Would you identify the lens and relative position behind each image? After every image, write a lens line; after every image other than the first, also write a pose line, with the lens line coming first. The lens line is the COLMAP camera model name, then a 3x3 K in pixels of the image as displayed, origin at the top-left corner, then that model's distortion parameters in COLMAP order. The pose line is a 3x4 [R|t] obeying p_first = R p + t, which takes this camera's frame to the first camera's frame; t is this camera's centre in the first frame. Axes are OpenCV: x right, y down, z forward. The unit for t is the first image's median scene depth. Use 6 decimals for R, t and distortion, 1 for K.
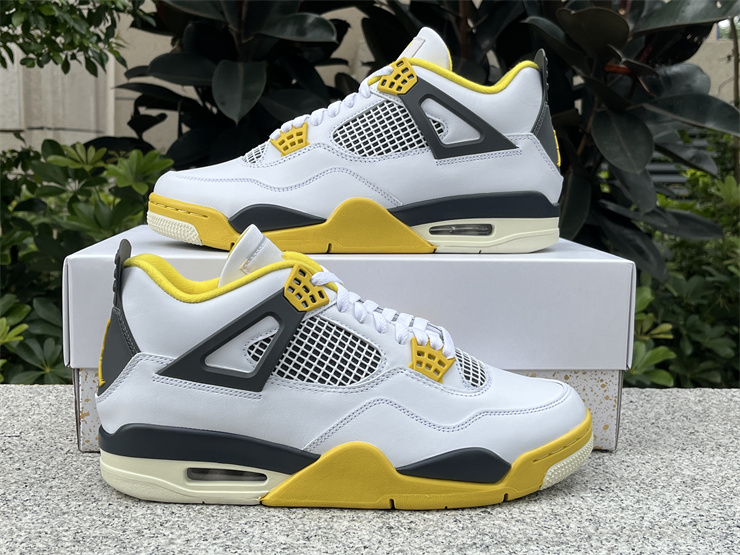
lens RADIAL K [[1003.4, 0, 366.5], [0, 1003.4, 268.3], [0, 0, 1]] dist [0.047185, -0.113084]
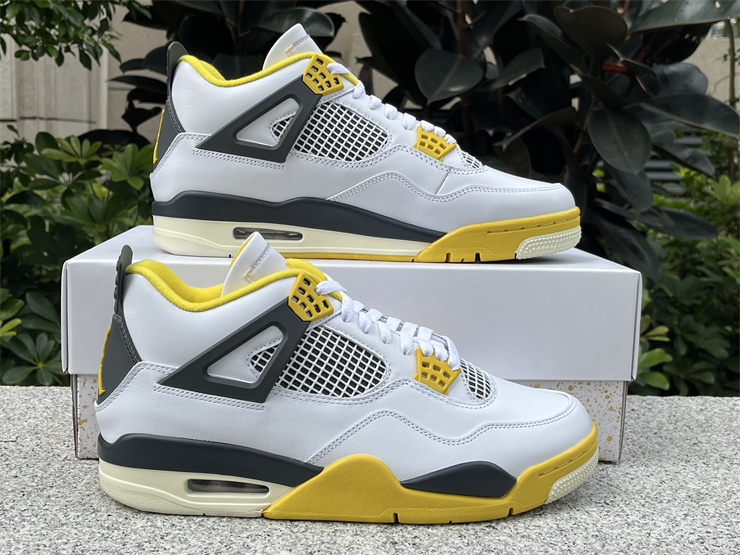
lens RADIAL K [[1003.4, 0, 366.5], [0, 1003.4, 268.3], [0, 0, 1]] dist [0.047185, -0.113084]
pose [[0.999906, 0.010602, 0.008649, -0.003811], [-0.010664, 0.999918, 0.007112, -0.004503], [-0.008573, -0.007203, 0.999937, 0.004016]]
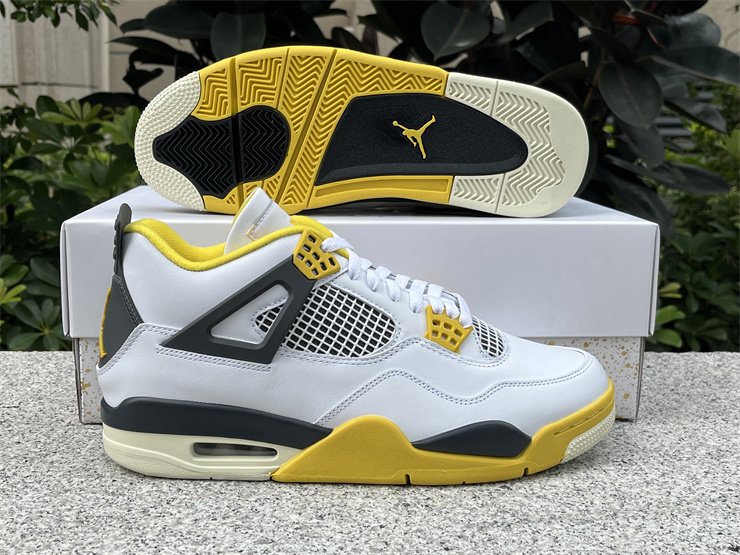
lens RADIAL K [[1006.6, 0, 364.7], [0, 1006.6, 274.7], [0, 0, 1]] dist [0.044390, -0.092655]
pose [[0.999989, -0.004644, -0.000477, -0.003766], [0.004662, 0.998717, 0.050433, -0.002542], [0.000242, -0.050435, 0.998727, 0.012708]]
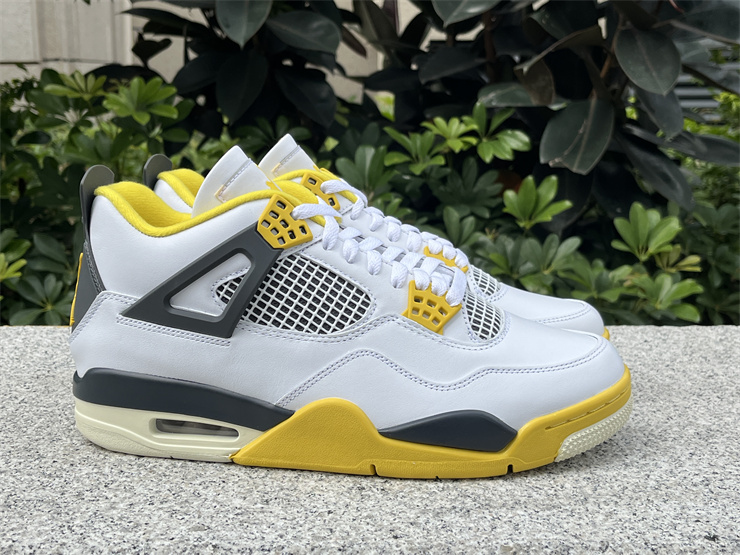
lens RADIAL K [[1015.5, 0, 366.4], [0, 1015.5, 267.4], [0, 0, 1]] dist [0.031190, -0.062067]
pose [[0.999622, -0.007489, -0.026464, 0.013381], [0.009214, 0.997800, 0.065649, 0.000951], [0.025914, -0.065868, 0.997492, 0.029348]]
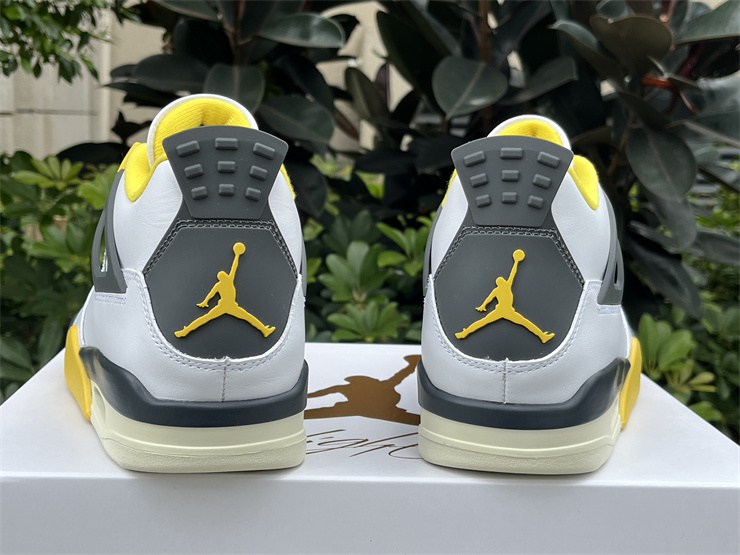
lens RADIAL K [[1015.5, 0, 366.4], [0, 1015.5, 267.4], [0, 0, 1]] dist [0.031190, -0.062067]
pose [[0.999824, 0.018687, -0.001480, -0.004545], [-0.018646, 0.999546, 0.023680, -0.054413], [0.001922, -0.023648, 0.999719, 0.098891]]
